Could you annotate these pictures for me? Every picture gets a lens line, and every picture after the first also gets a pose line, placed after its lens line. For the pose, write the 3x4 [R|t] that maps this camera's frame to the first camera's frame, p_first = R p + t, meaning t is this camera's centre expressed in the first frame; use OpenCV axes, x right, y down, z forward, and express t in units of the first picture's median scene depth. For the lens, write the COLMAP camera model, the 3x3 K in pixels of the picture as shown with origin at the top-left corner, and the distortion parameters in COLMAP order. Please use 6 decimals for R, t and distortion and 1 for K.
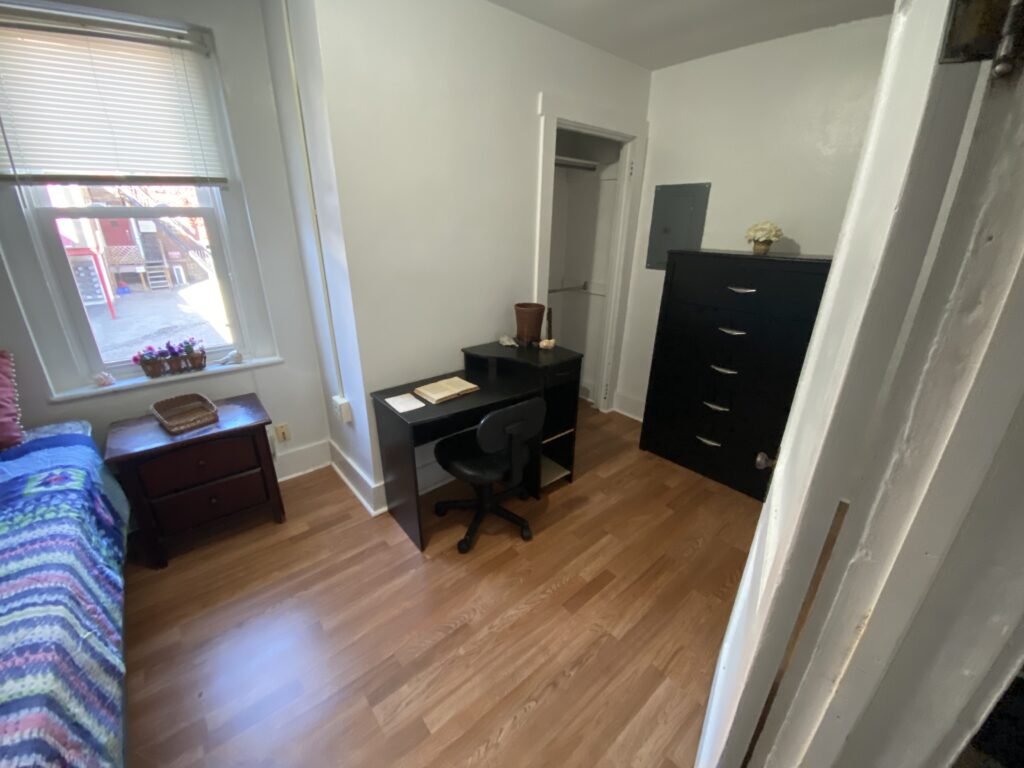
lens RADIAL K [[417.5, 0, 516.1], [0, 417.5, 379.9], [0, 0, 1]] dist [0.028176, -0.023631]
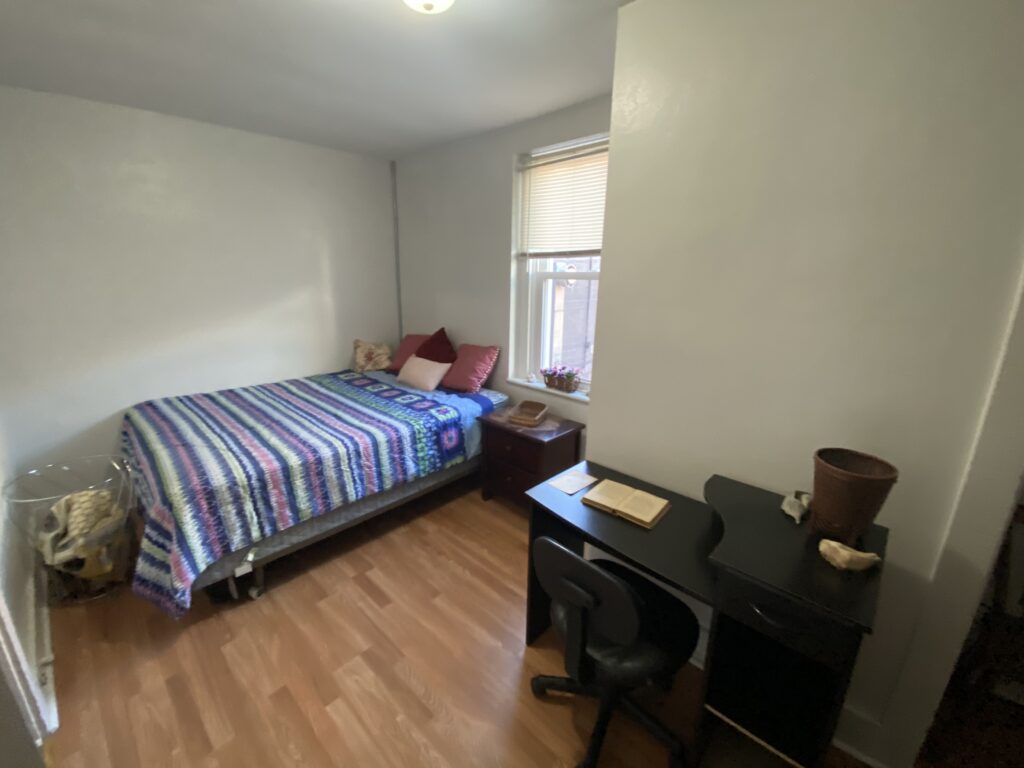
lens RADIAL K [[417.5, 0, 516.1], [0, 417.5, 379.9], [0, 0, 1]] dist [0.028176, -0.023631]
pose [[0.119469, 0.236273, -0.964314, 0.662000], [-0.376445, 0.909527, 0.176211, -0.321947], [0.918704, 0.341960, 0.197604, 0.833422]]
